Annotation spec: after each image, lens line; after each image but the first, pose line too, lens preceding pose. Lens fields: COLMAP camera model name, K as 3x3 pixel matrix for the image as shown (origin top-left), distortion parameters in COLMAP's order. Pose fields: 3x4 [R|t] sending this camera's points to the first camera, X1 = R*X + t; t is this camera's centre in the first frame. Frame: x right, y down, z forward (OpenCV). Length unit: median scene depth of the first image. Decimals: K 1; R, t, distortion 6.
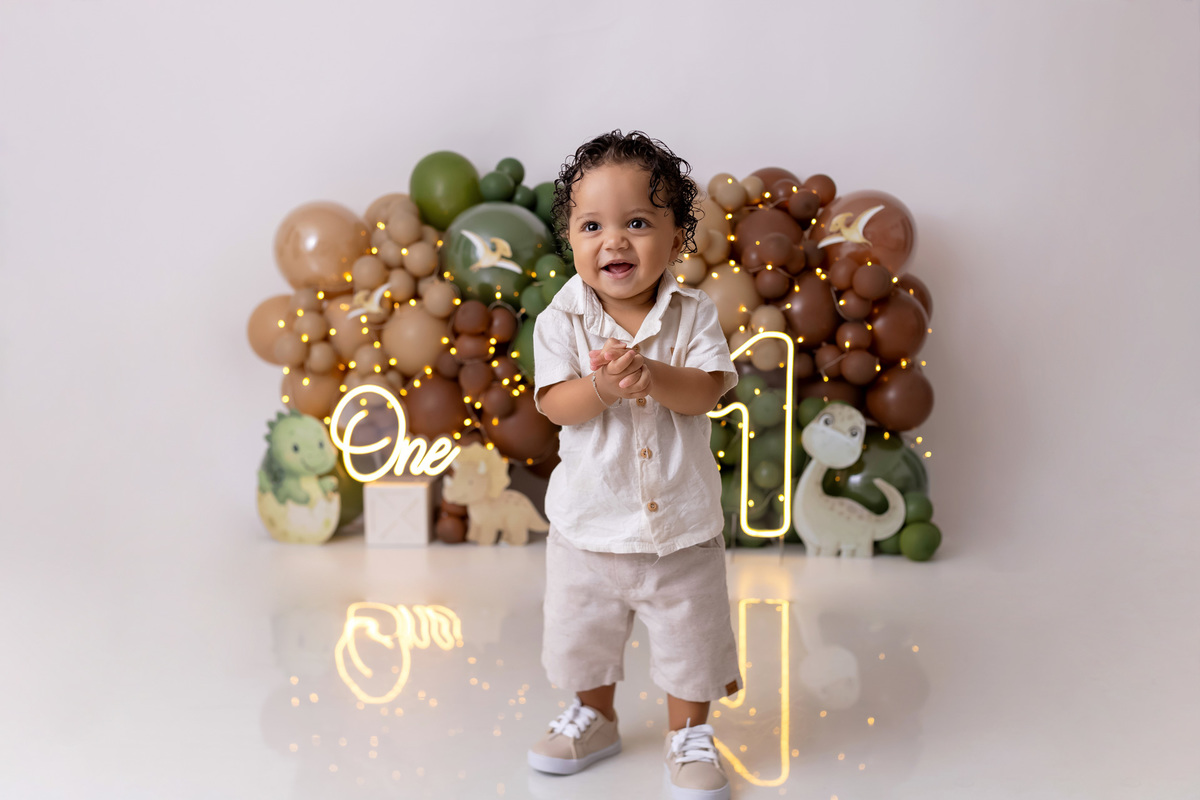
lens RADIAL K [[1027.1, 0, 604.2], [0, 1027.1, 412.1], [0, 0, 1]] dist [0.002576, -0.016390]
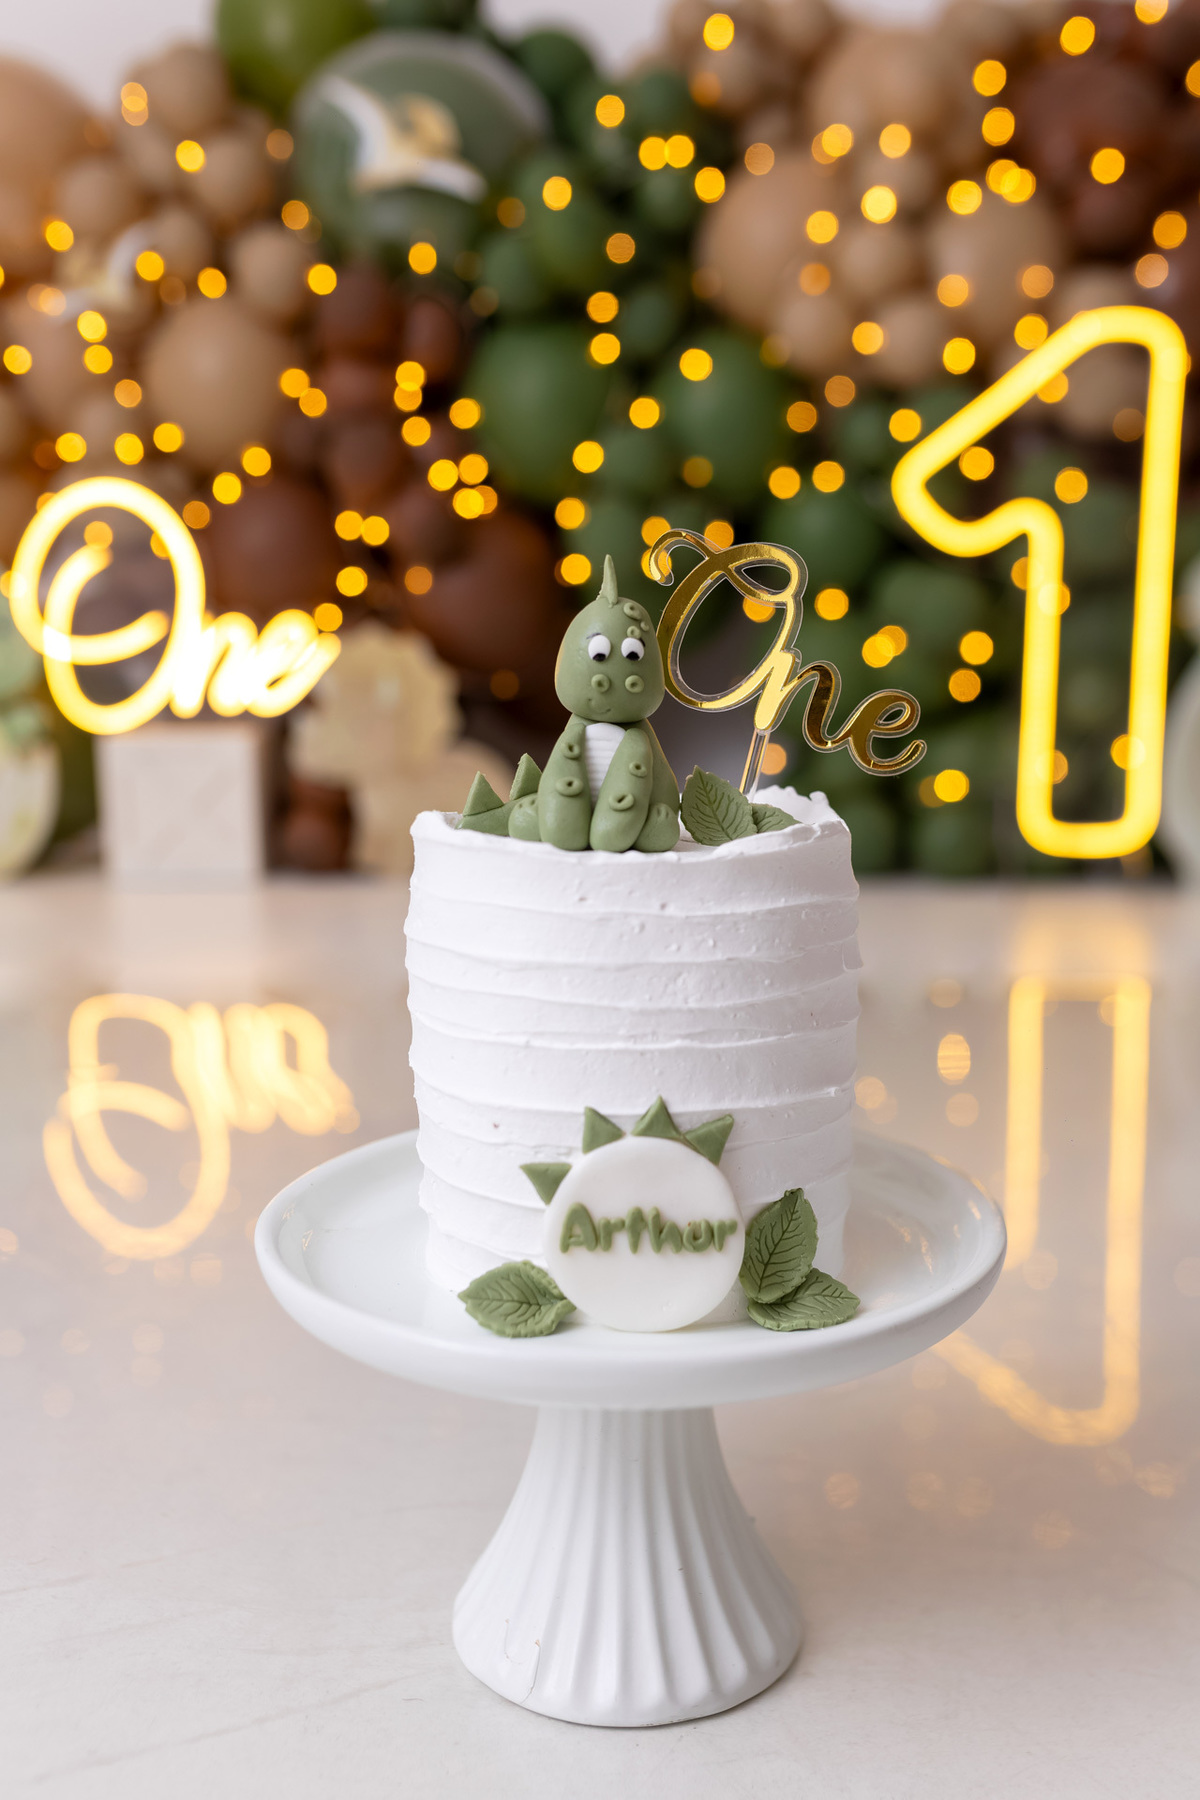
lens RADIAL K [[1706.2, 0, 629.3], [0, 1706.2, 977.3], [0, 0, 1]] dist [-0.000876, -0.007732]
pose [[0.999934, -0.004600, 0.010569, -0.030081], [0.003677, 0.996311, 0.085743, 0.109592], [-0.010924, -0.085698, 0.996261, 0.307767]]
